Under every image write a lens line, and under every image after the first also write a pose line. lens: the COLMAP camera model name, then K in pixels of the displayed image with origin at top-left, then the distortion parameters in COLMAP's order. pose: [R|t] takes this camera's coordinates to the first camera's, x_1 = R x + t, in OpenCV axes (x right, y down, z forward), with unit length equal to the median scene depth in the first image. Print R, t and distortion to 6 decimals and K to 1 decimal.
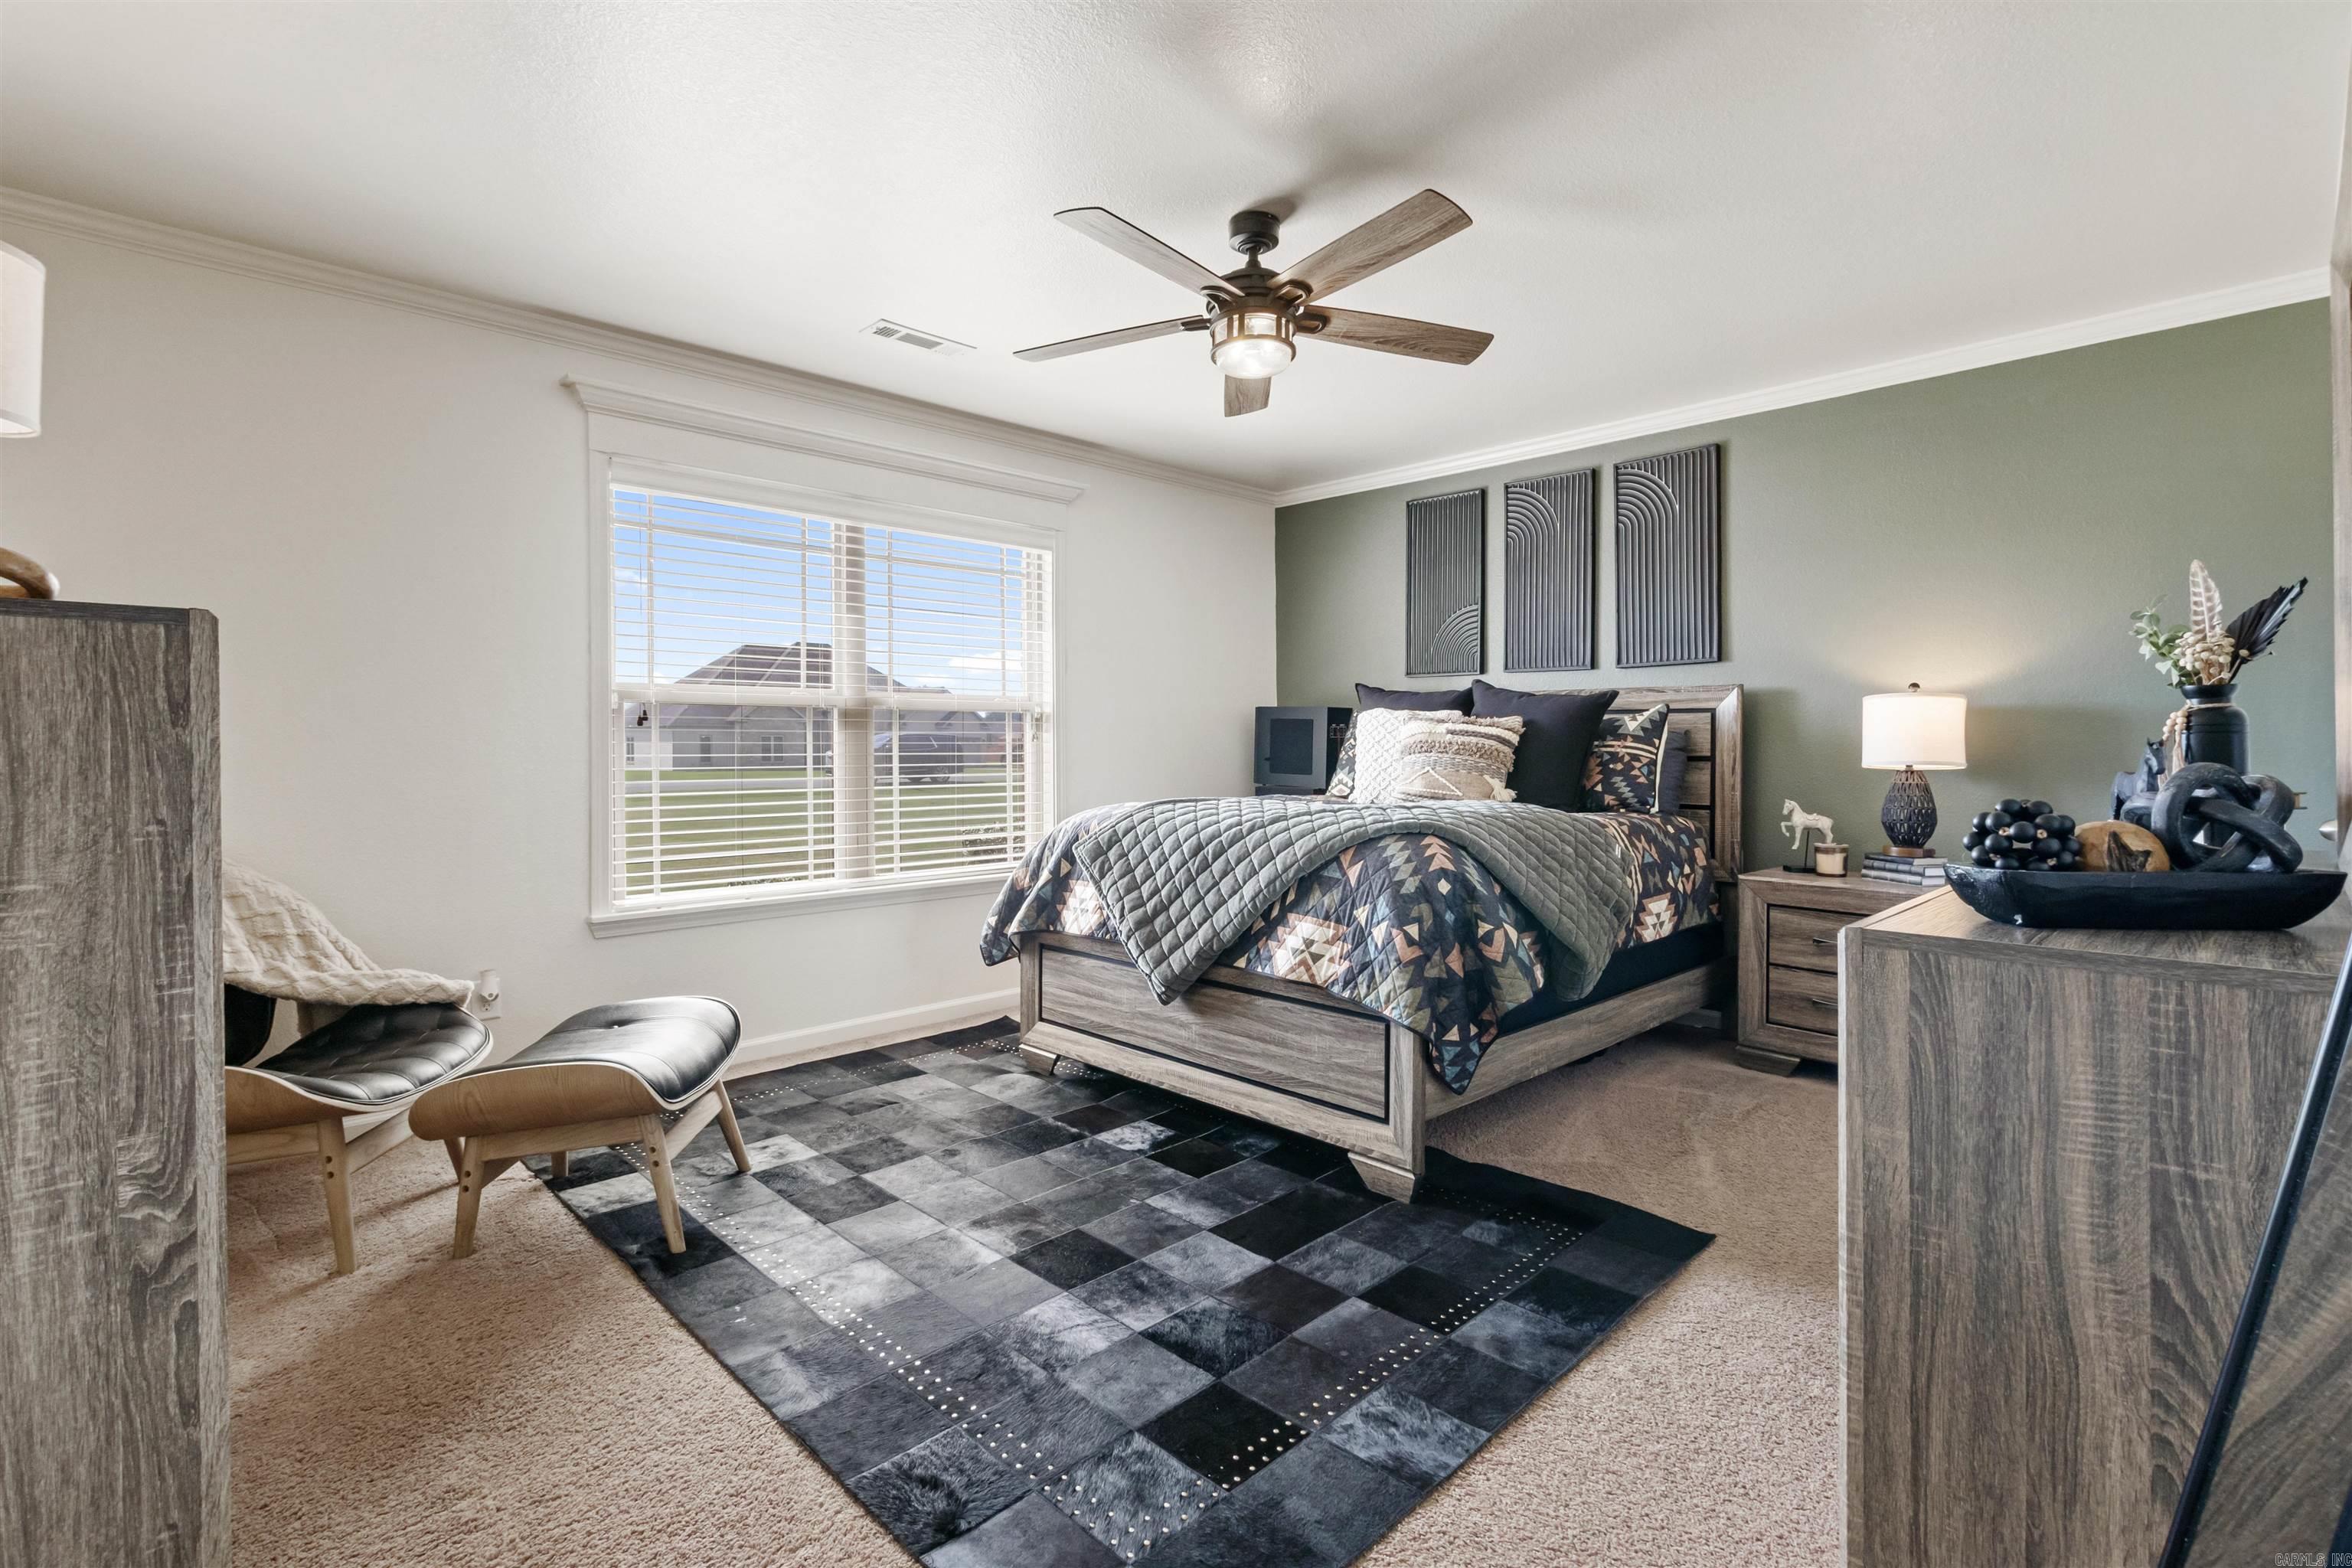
lens RADIAL K [[1095.3, 0, 1166.8], [0, 1095.3, 759.6], [0, 0, 1]] dist [-0.001738, 0.001444]
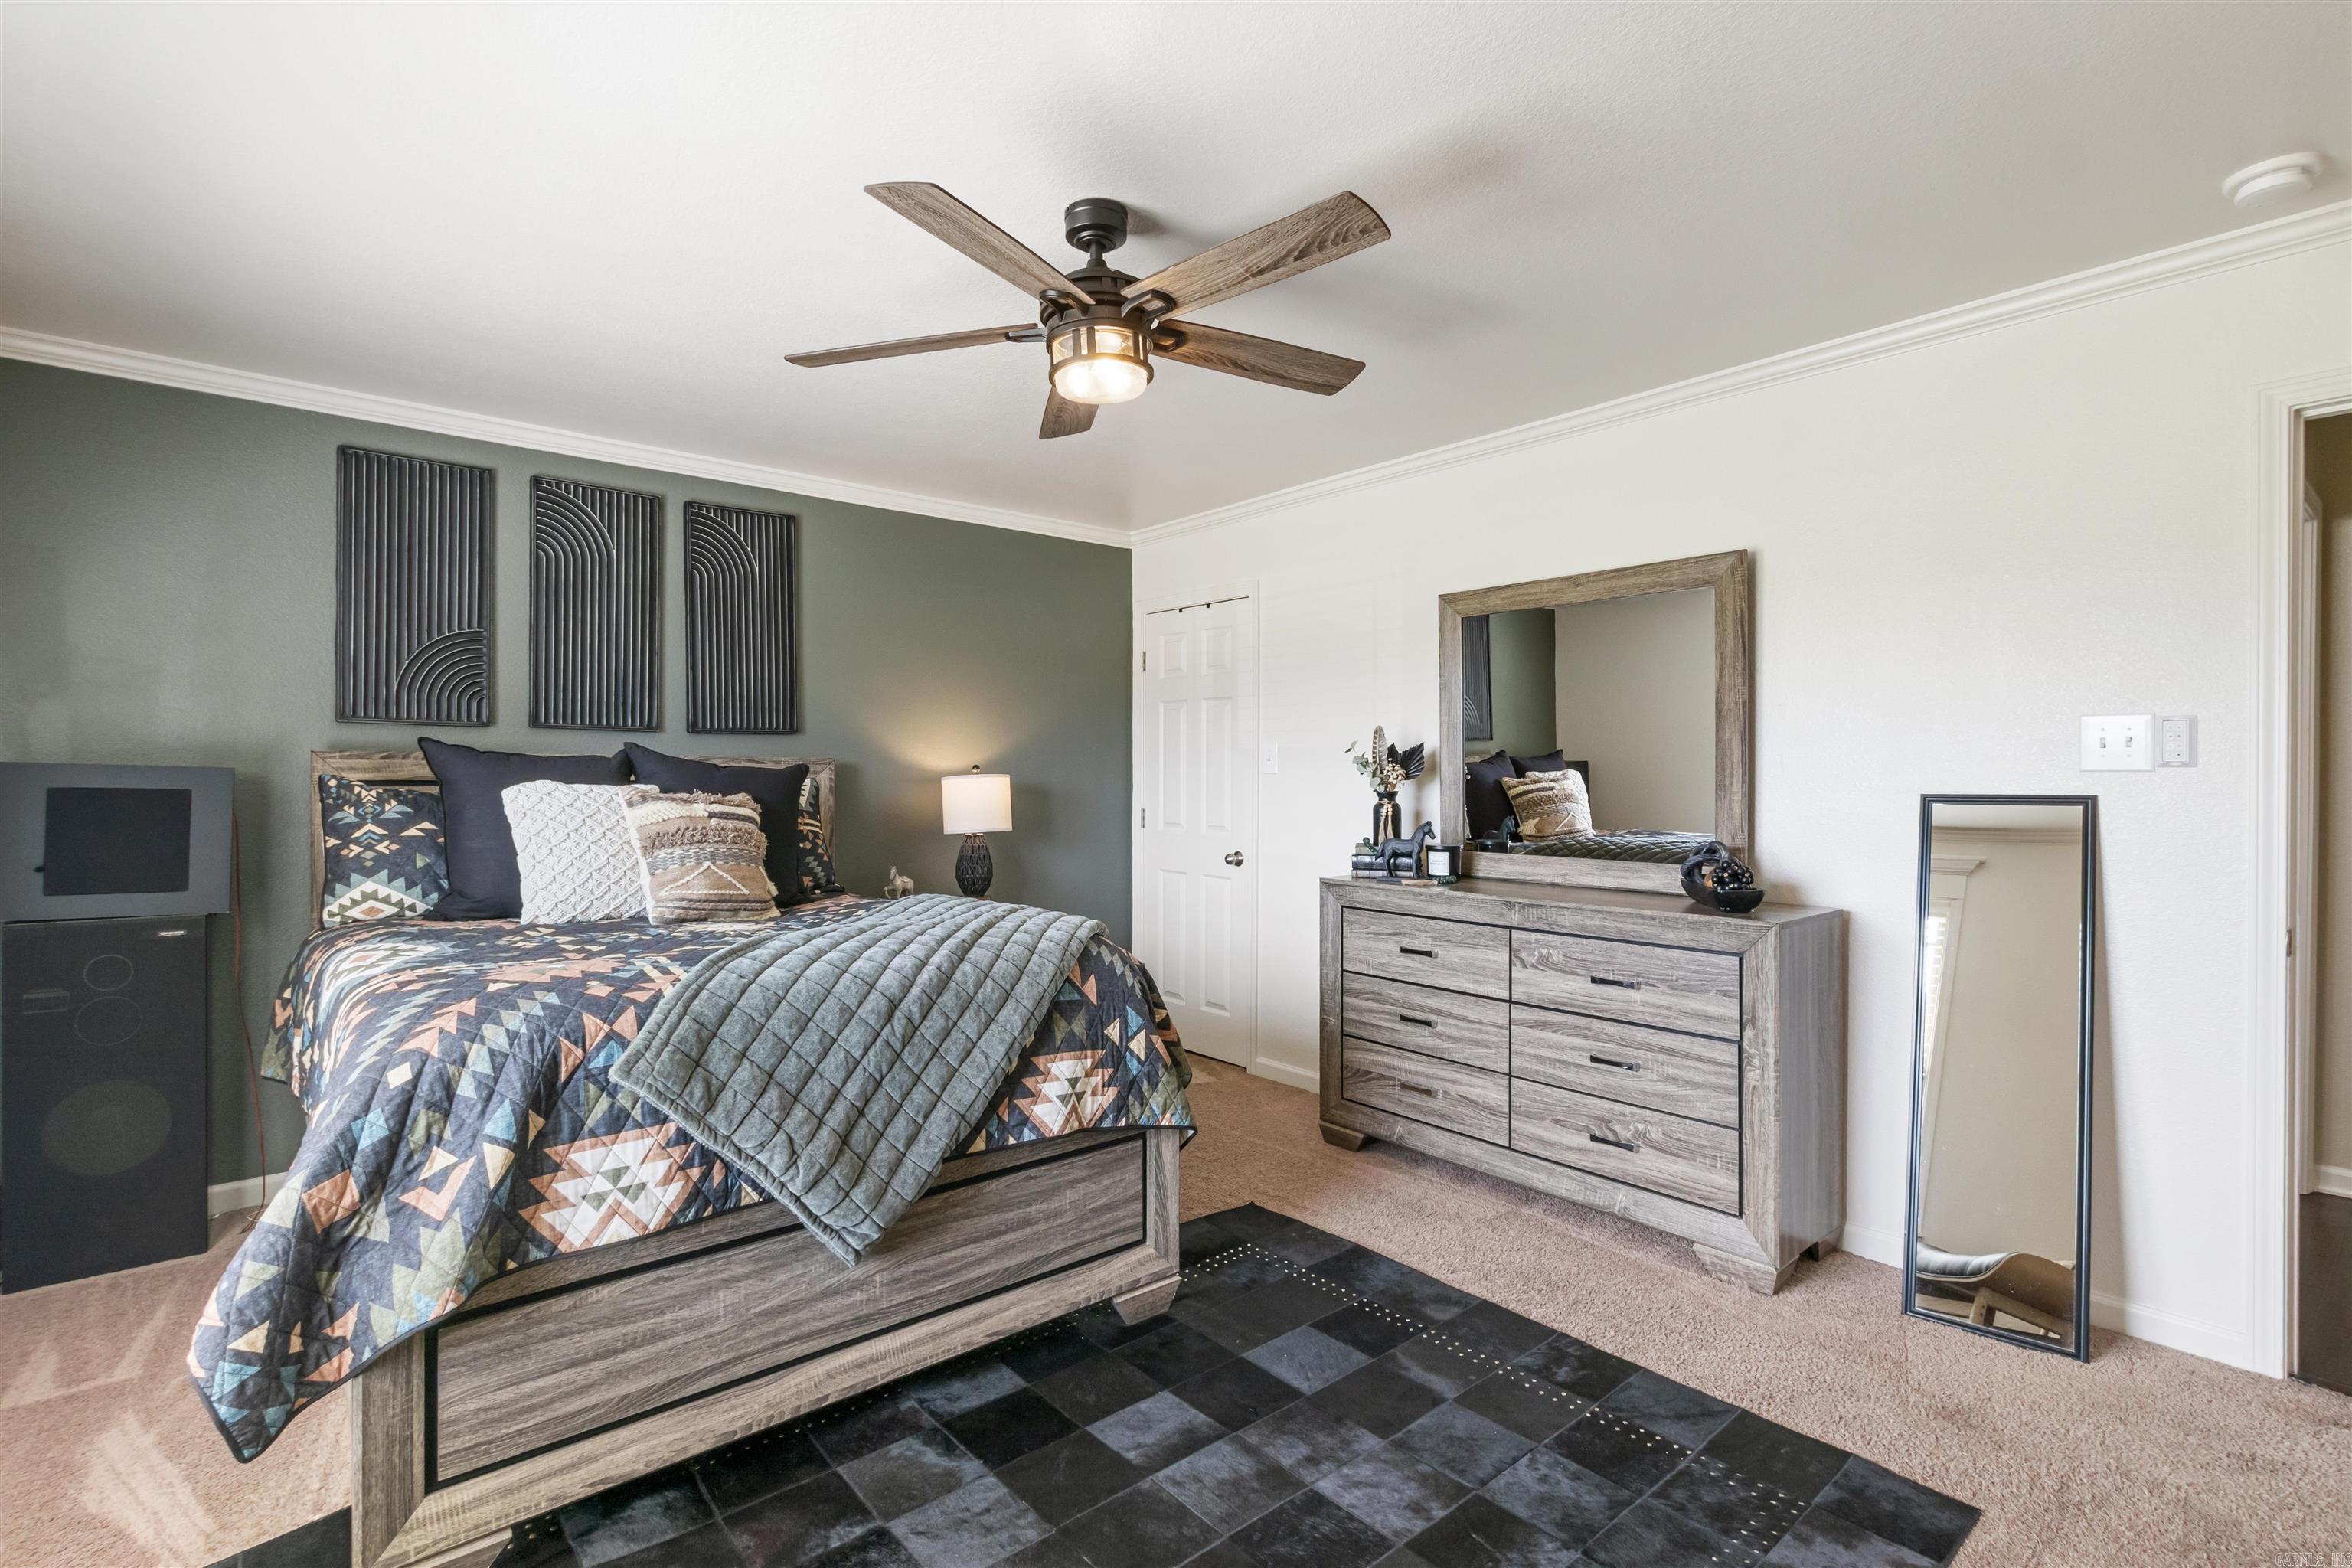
lens RADIAL K [[1115.6, 0, 1176.0], [0, 1115.6, 784.0], [0, 0, 1]] dist [0.002691, 0.000691]
pose [[0.057651, -0.007583, 0.998308, -0.723965], [0.009715, 0.999928, 0.007034, -0.068712], [-0.998290, 0.009293, 0.057721, 0.868133]]
